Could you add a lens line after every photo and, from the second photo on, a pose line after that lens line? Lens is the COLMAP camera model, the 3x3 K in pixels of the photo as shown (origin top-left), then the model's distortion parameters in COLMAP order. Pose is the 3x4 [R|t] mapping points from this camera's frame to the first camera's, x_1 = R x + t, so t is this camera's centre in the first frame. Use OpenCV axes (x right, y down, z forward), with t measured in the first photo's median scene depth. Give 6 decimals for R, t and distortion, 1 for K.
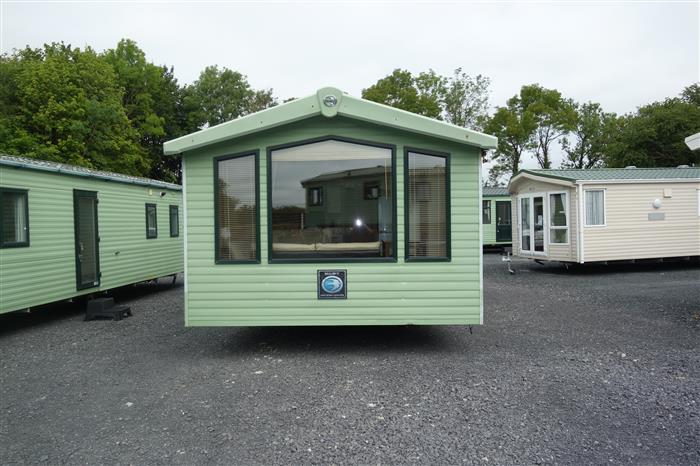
lens RADIAL K [[554.0, 0, 349.0], [0, 554.0, 232.1], [0, 0, 1]] dist [0.000114, -0.023794]
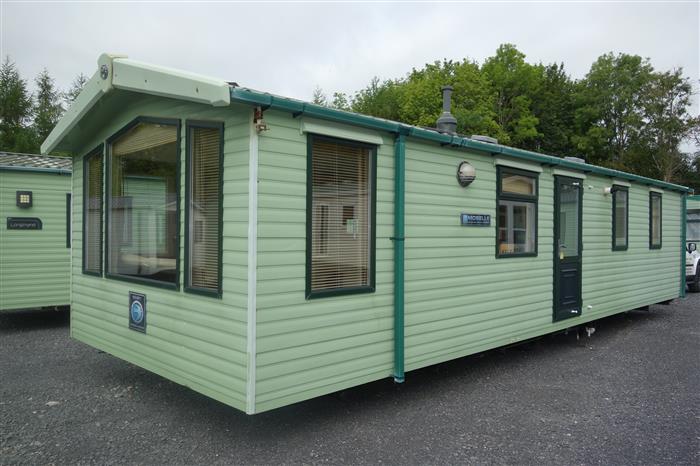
lens RADIAL K [[554.0, 0, 351.7], [0, 554.0, 230.1], [0, 0, 1]] dist [0.000114, -0.023794]
pose [[0.717089, 0.021579, -0.696647, 0.099739], [-0.030416, 0.999537, -0.000348, -0.003787], [0.696317, 0.021438, 0.717414, 0.092053]]
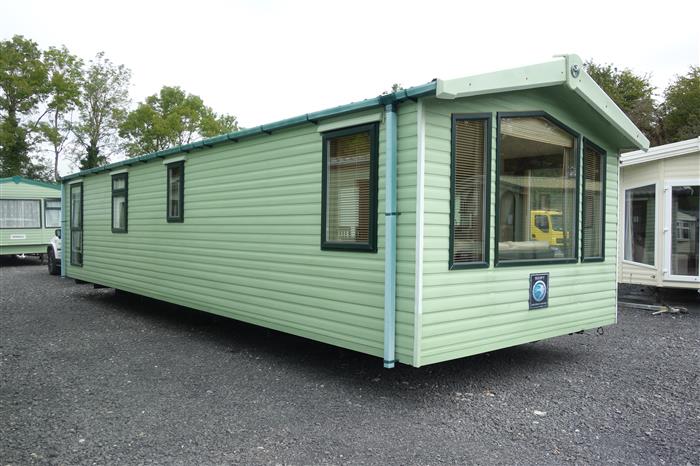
lens RADIAL K [[554.0, 0, 357.2], [0, 554.0, 233.4], [0, 0, 1]] dist [0.000114, -0.023794]
pose [[0.736483, 0.021255, 0.676122, -0.111217], [-0.015071, 0.999774, -0.015013, 0.003505], [-0.676289, 0.000866, 0.736636, 0.080568]]
